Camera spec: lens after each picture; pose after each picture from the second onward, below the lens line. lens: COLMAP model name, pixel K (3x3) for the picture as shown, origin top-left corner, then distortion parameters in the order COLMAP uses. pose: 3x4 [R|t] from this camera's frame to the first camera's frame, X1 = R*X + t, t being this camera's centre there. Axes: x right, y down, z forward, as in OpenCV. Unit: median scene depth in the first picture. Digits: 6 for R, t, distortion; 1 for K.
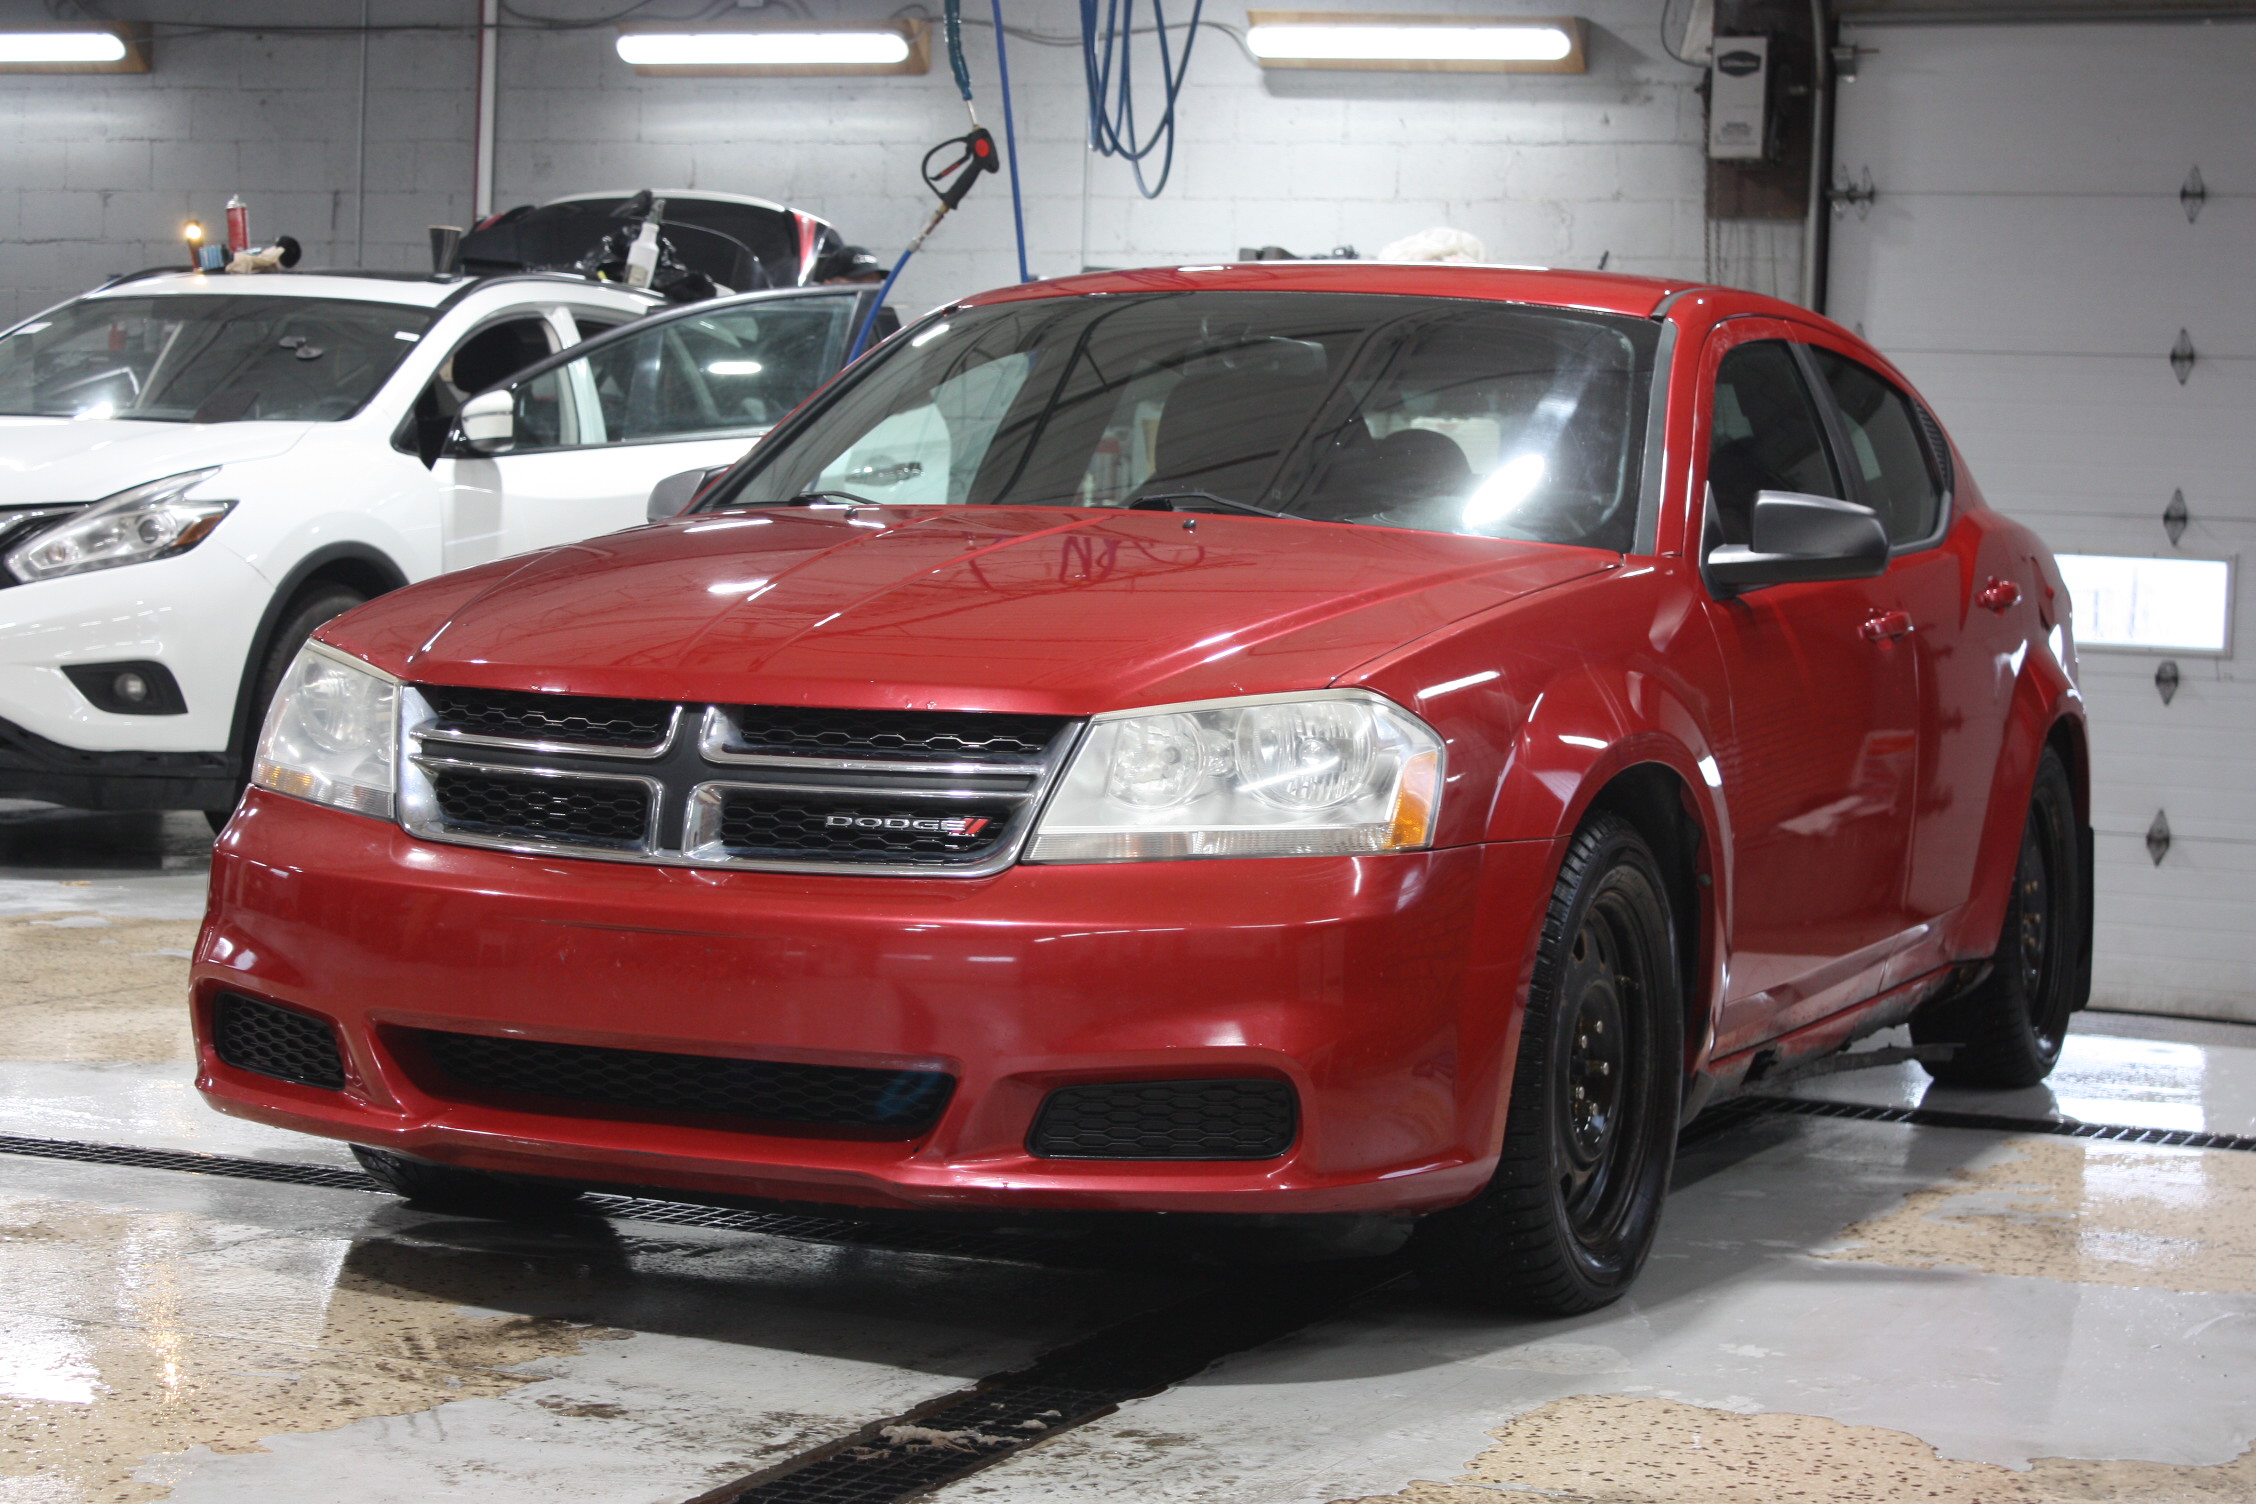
lens RADIAL K [[4618.0, 0, 1128.5], [0, 4618.0, 747.6], [0, 0, 1]] dist [0.032000, 0.000000]
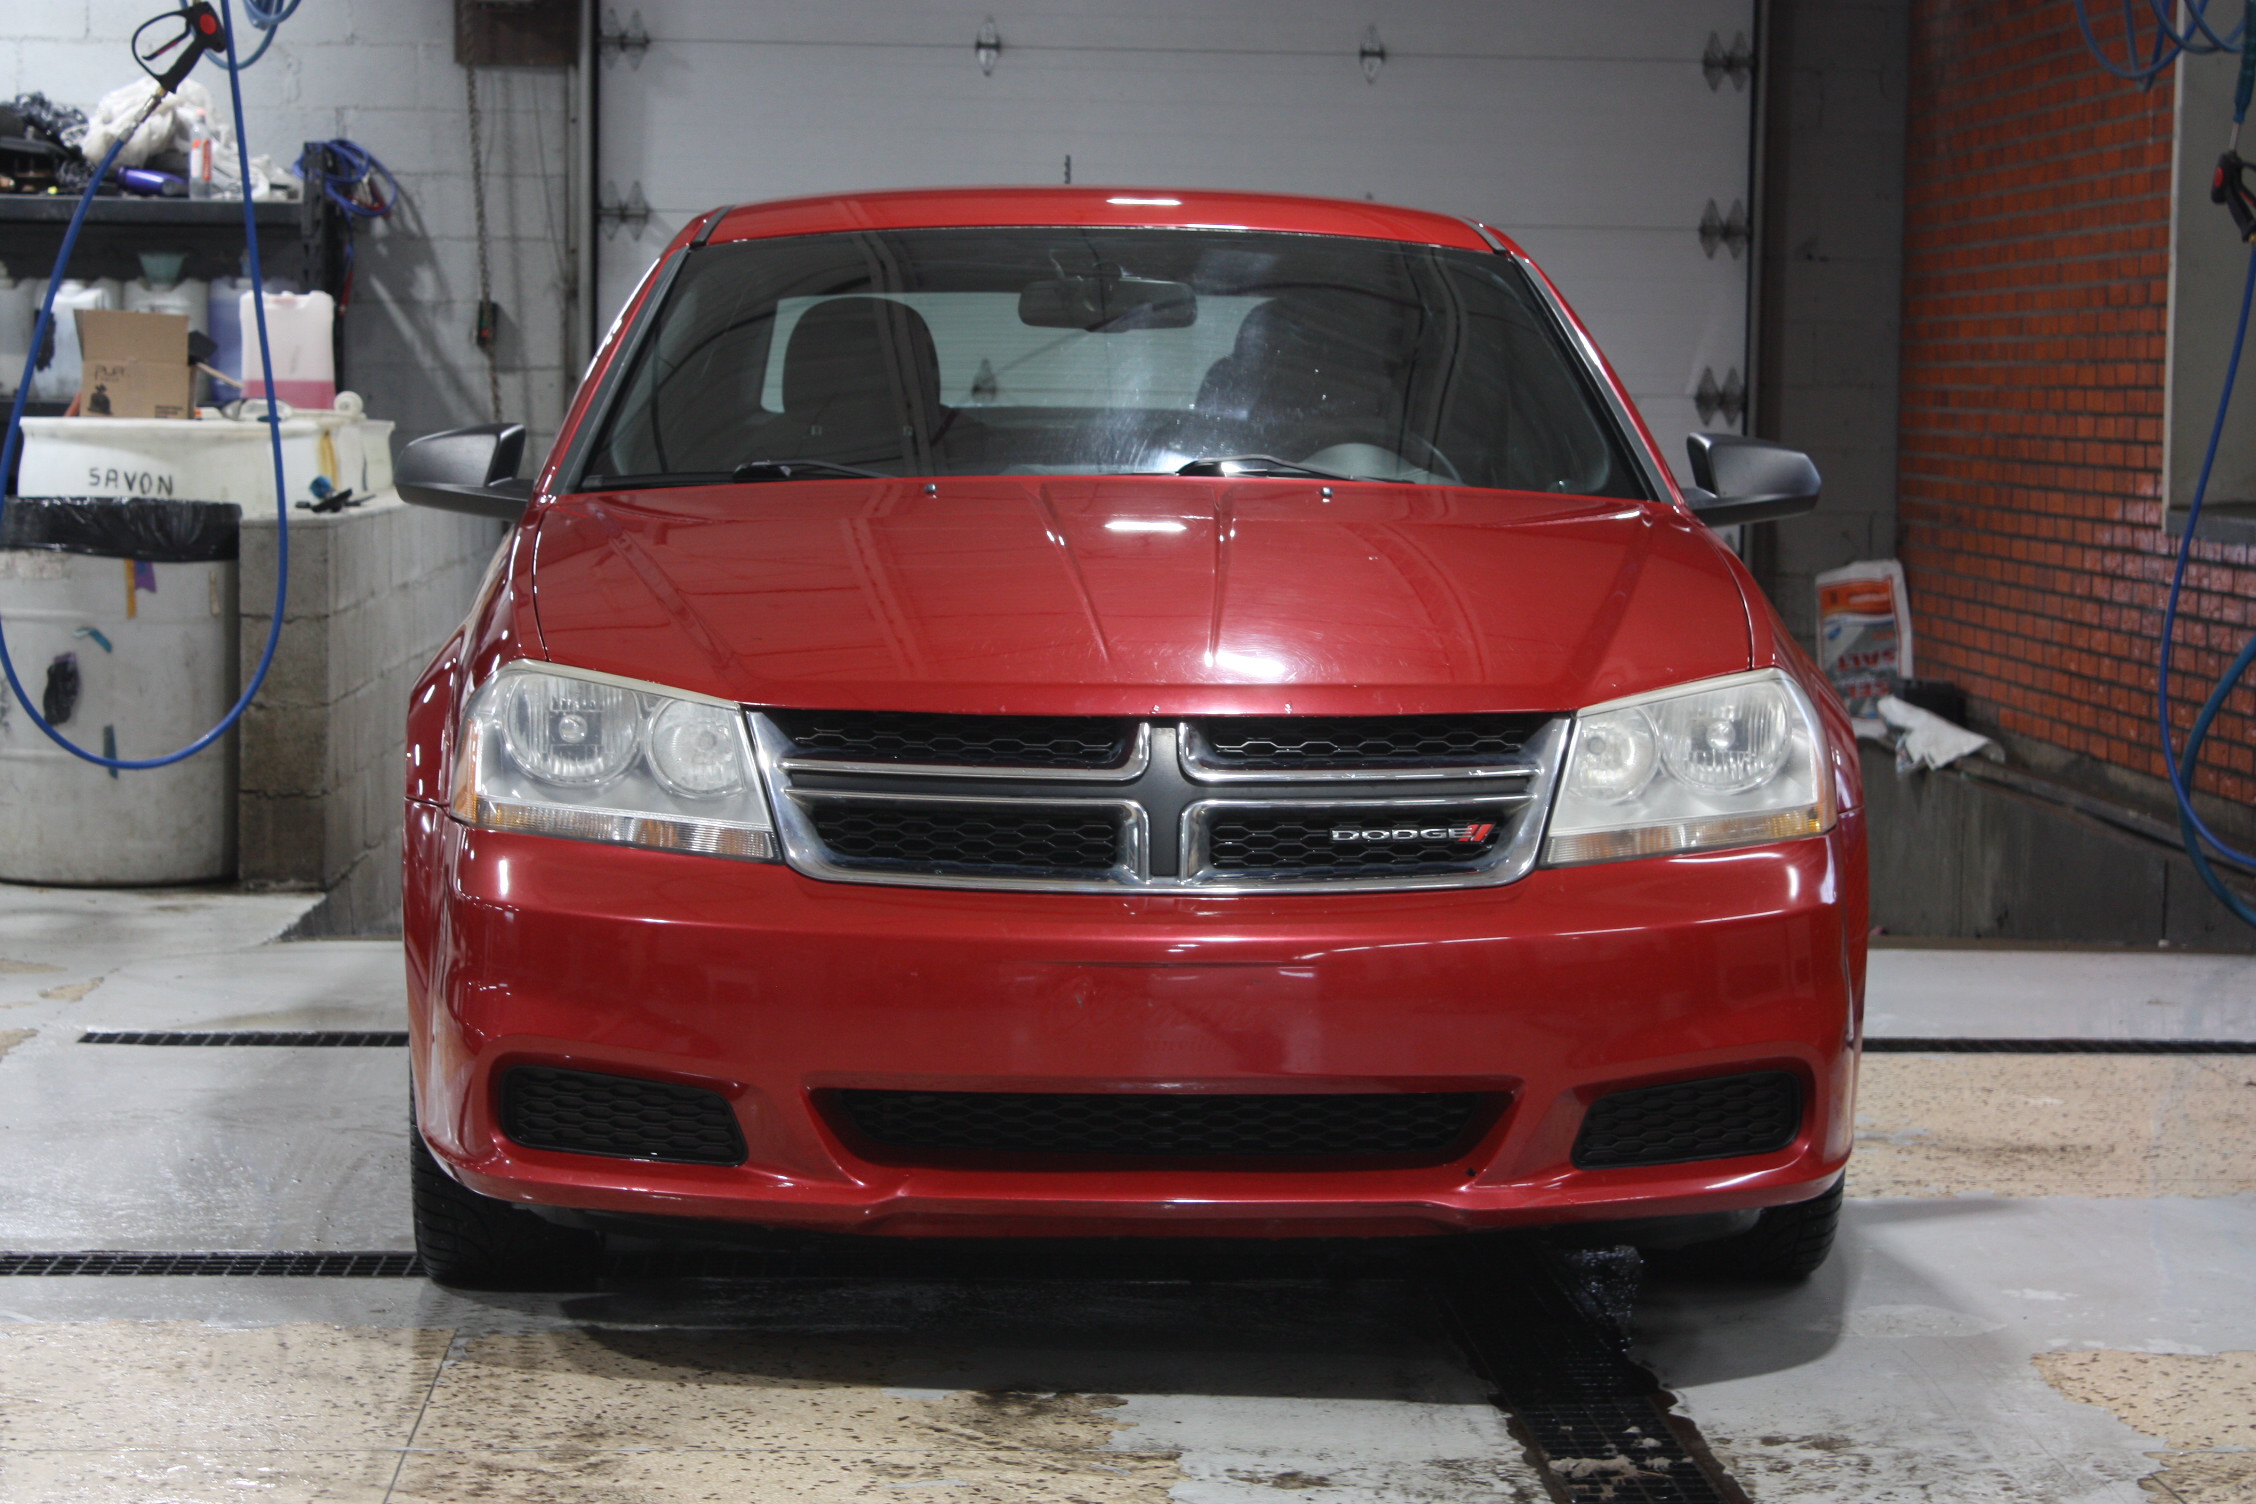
lens RADIAL K [[5229.7, 0, 1128.0], [0, 5229.7, 756.0], [0, 0, 1]] dist [0.029364, 0.000000]
pose [[0.894275, -0.055262, 0.444092, -0.542328], [0.040425, 0.998265, 0.042817, -0.045098], [-0.445688, -0.020338, 0.894957, 0.056986]]
